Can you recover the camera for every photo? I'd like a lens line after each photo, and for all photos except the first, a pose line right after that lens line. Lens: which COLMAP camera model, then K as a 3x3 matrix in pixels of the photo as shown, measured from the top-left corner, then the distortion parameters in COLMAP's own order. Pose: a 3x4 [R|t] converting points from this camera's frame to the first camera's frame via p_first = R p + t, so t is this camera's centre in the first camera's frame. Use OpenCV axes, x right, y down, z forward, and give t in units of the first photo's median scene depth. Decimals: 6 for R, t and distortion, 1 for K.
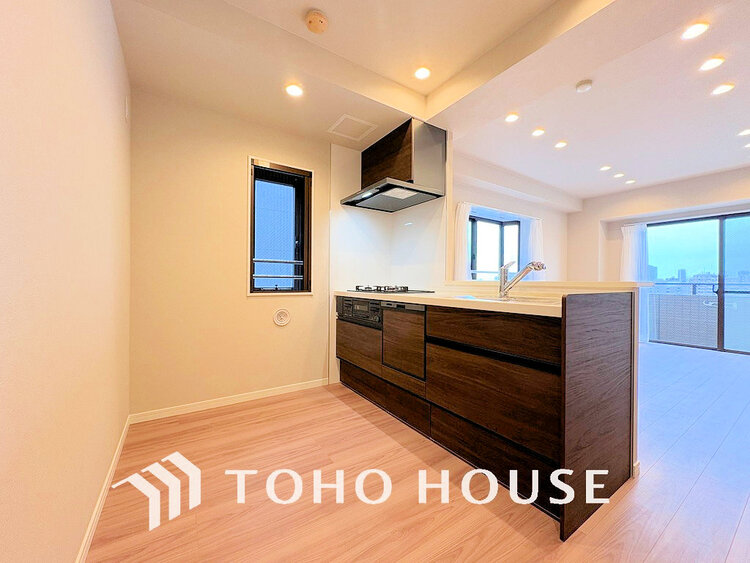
lens RADIAL K [[298.9, 0, 380.8], [0, 298.9, 282.7], [0, 0, 1]] dist [0.001092, -0.000009]
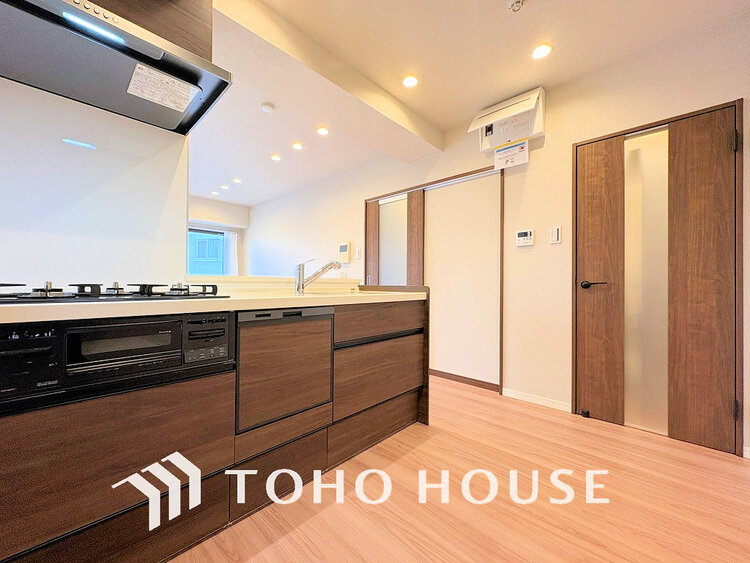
lens RADIAL K [[298.9, 0, 380.8], [0, 298.9, 283.8], [0, 0, 1]] dist [0.001092, -0.000009]
pose [[-0.240586, 0.002343, 0.970625, -0.602437], [-0.000993, 0.999996, -0.002660, 0.014879], [-0.970627, -0.001604, -0.240583, 0.963842]]
